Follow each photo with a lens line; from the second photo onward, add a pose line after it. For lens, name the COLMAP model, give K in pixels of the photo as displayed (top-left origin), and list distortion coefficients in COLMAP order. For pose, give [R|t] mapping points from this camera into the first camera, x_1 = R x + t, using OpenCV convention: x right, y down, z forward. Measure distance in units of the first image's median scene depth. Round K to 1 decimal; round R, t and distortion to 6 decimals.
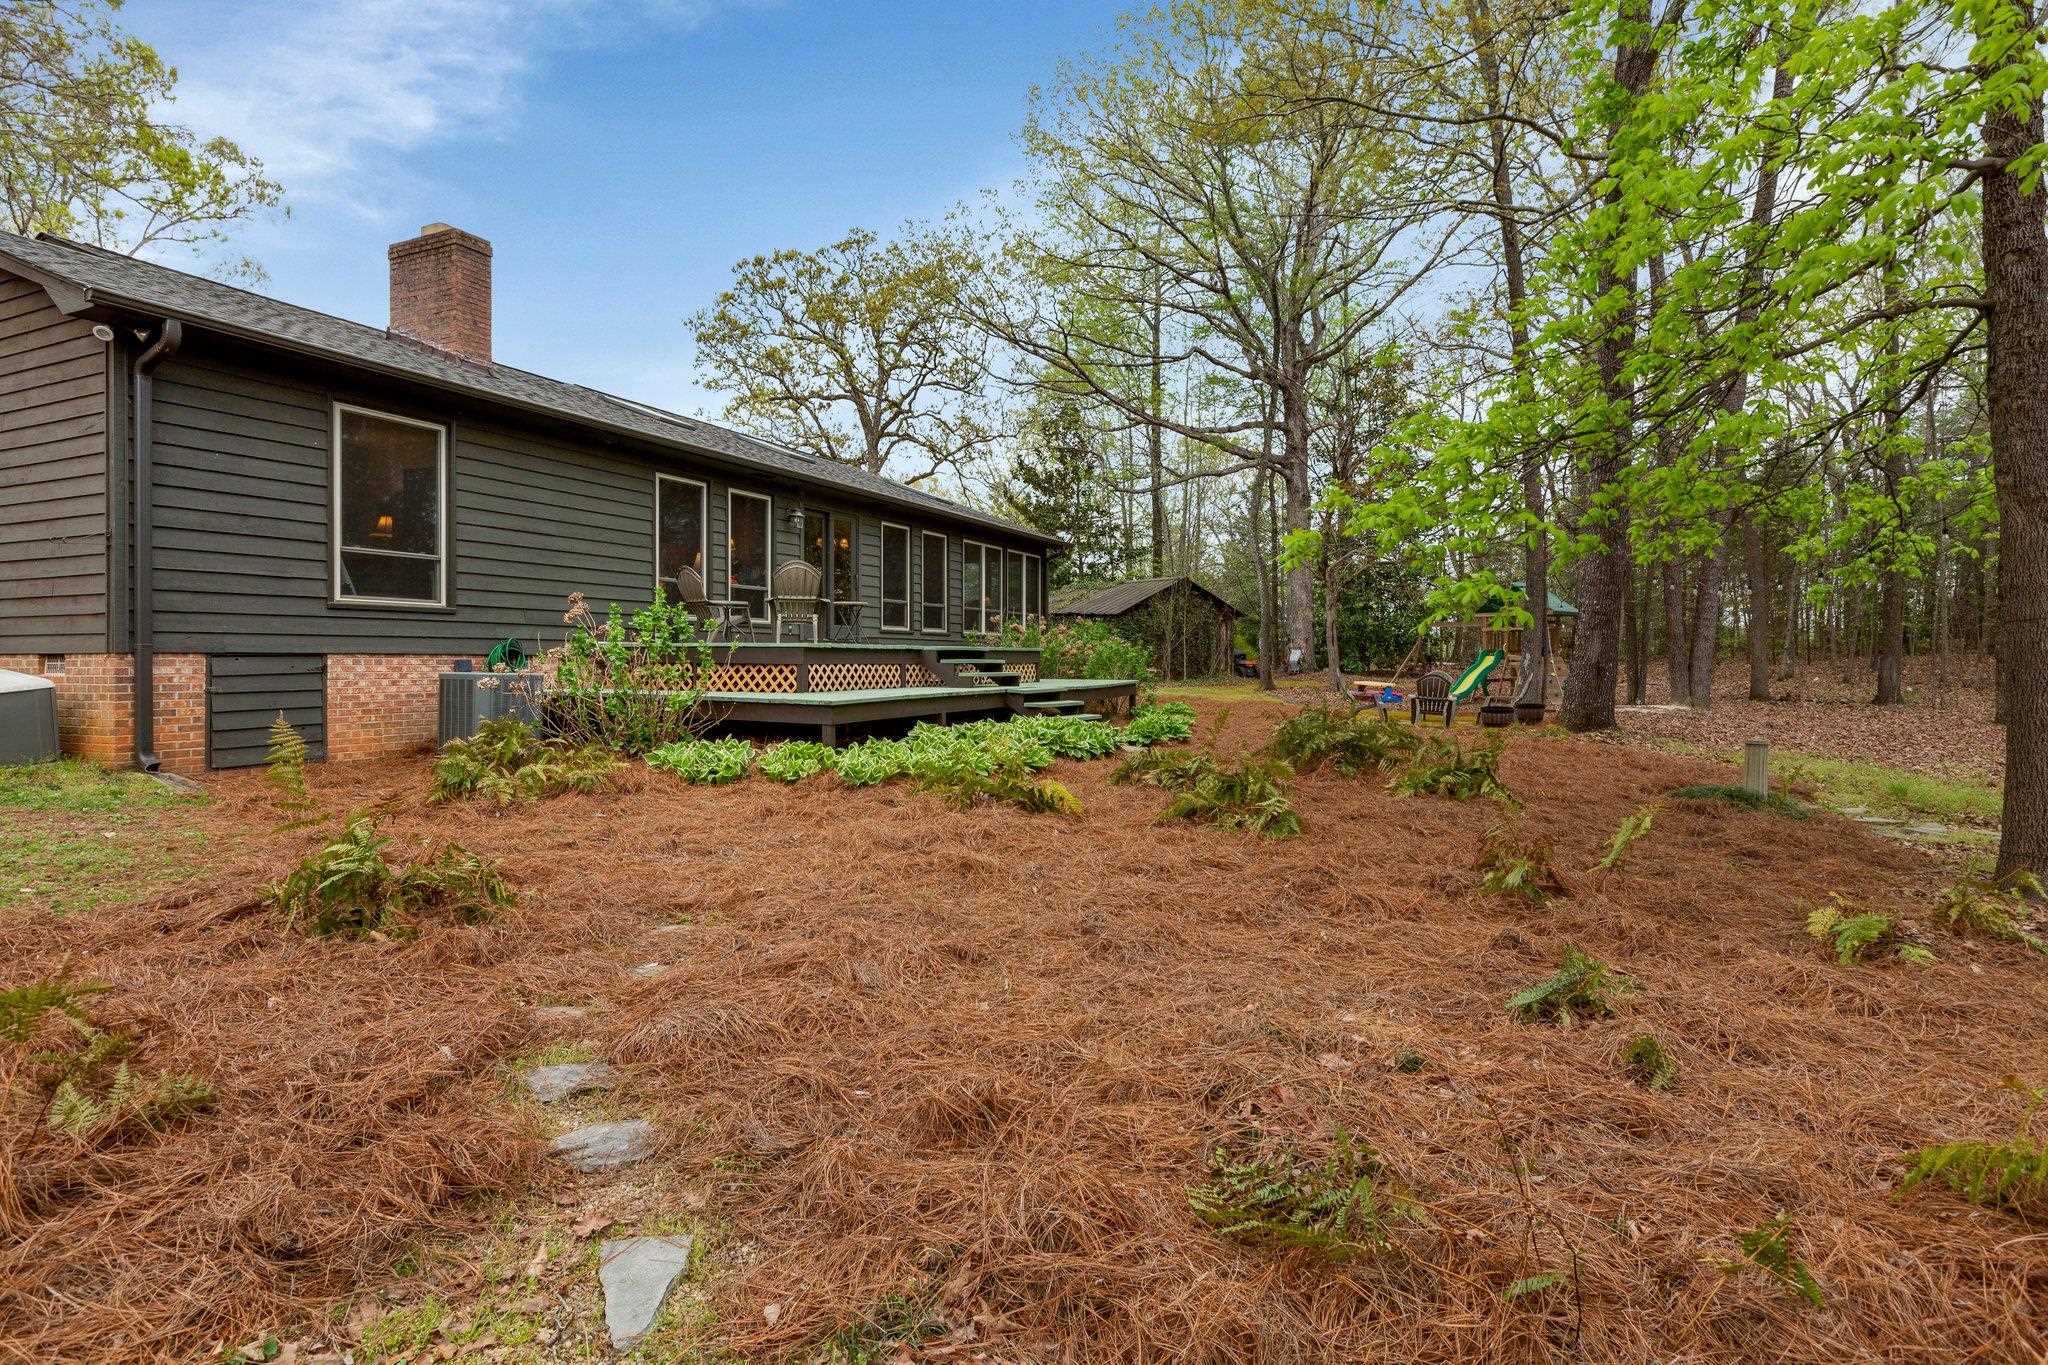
lens RADIAL K [[1086.0, 0, 1020.5], [0, 1086.0, 677.1], [0, 0, 1]] dist [0.000584, -0.001463]
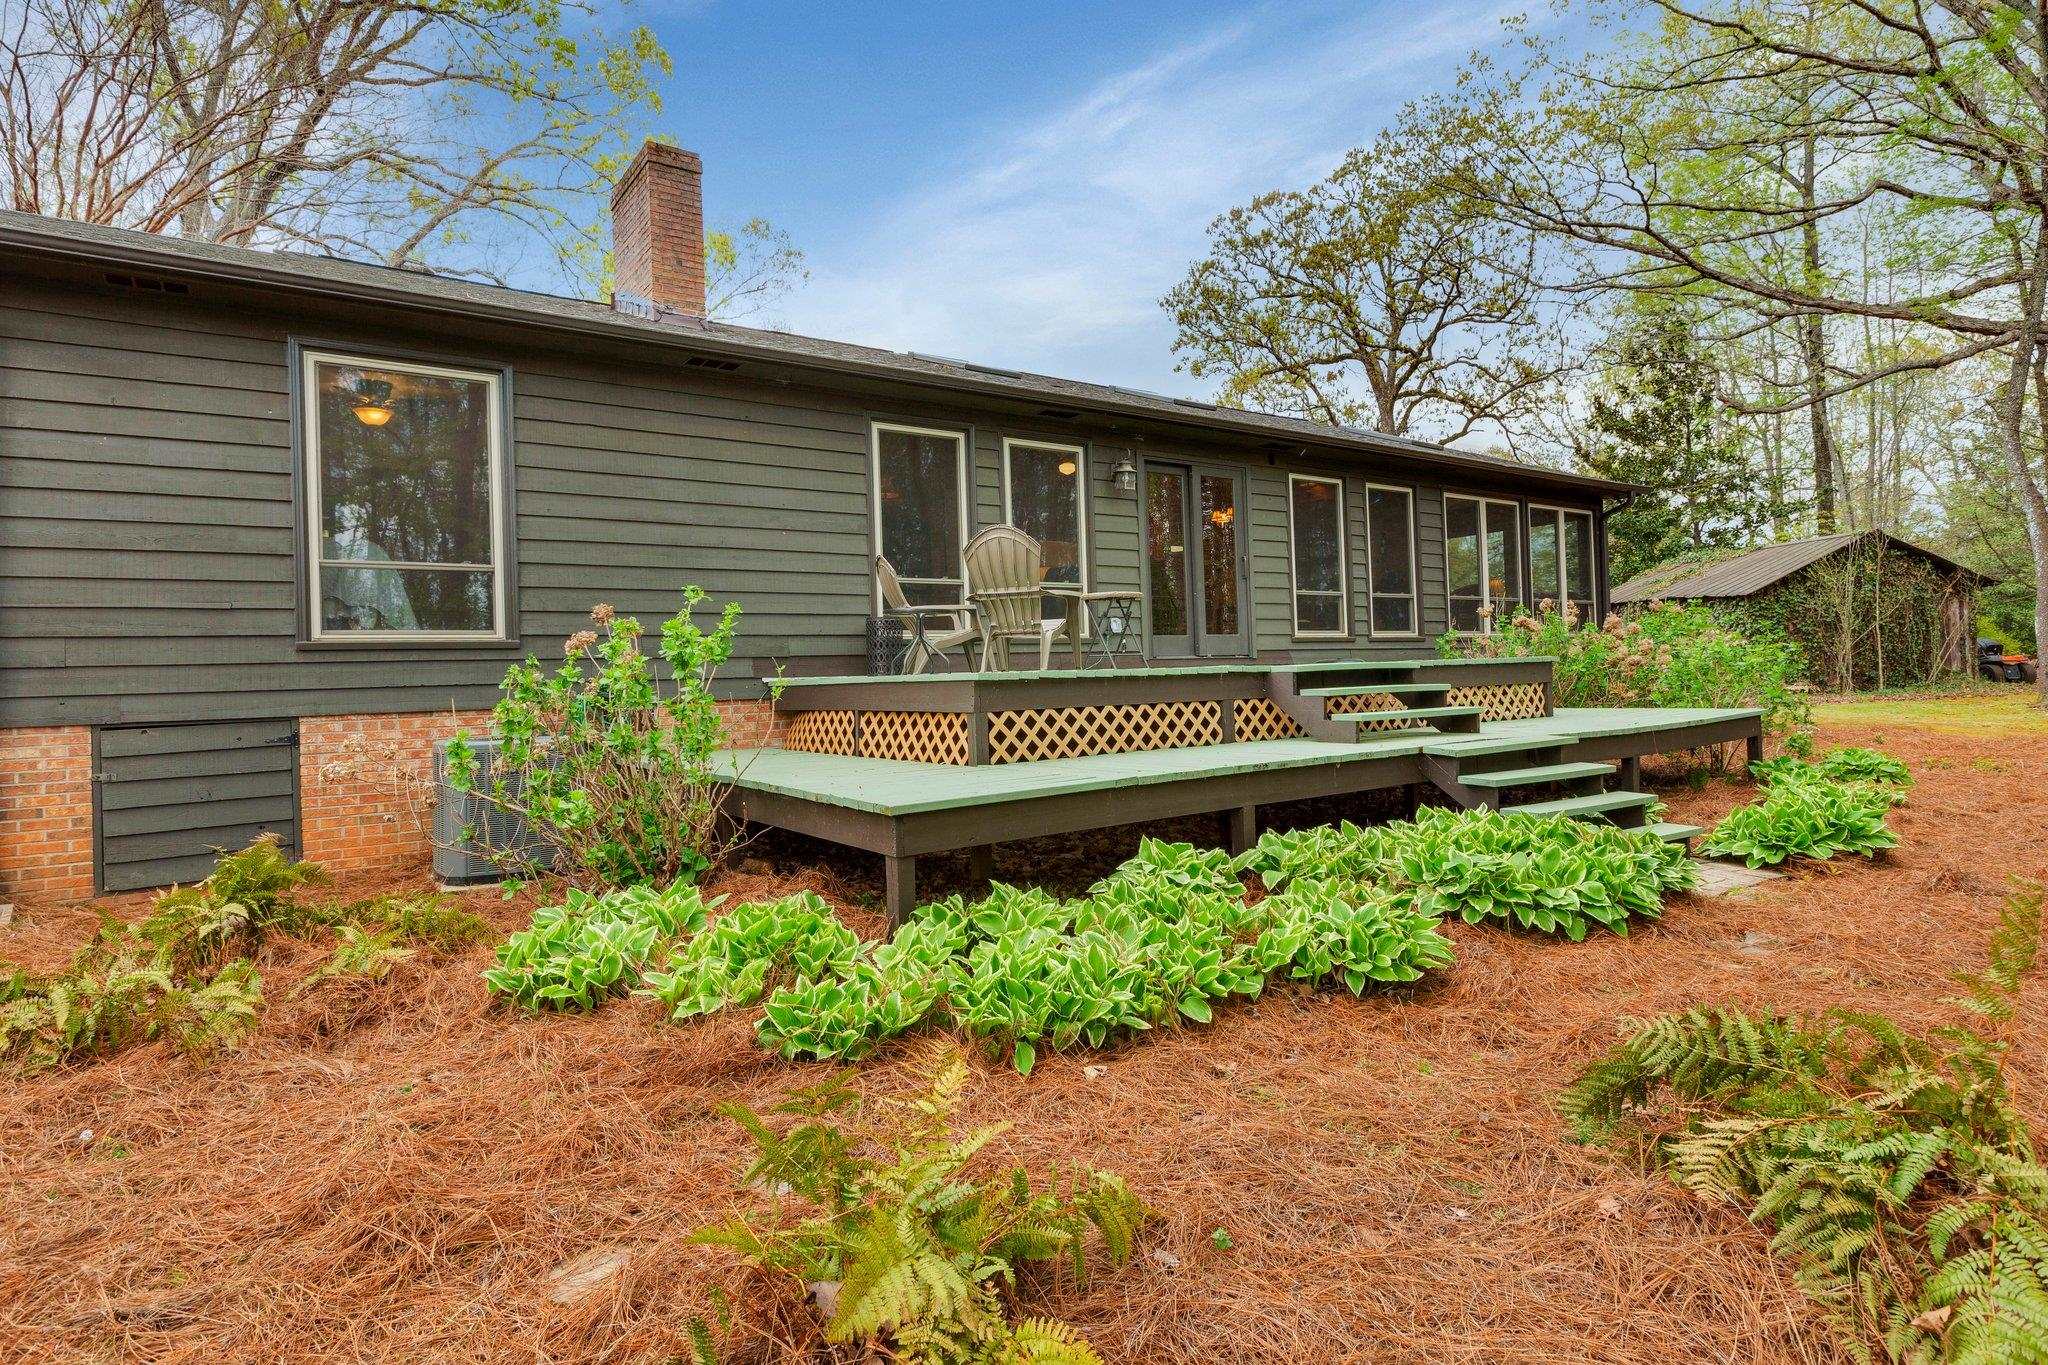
lens RADIAL K [[1086.0, 0, 1027.5], [0, 1086.0, 674.3], [0, 0, 1]] dist [0.000584, -0.001463]
pose [[0.868234, -0.033953, -0.494993, 0.029426], [0.026848, 0.999409, -0.021459, -0.006221], [0.495429, 0.005342, 0.868632, 0.183371]]
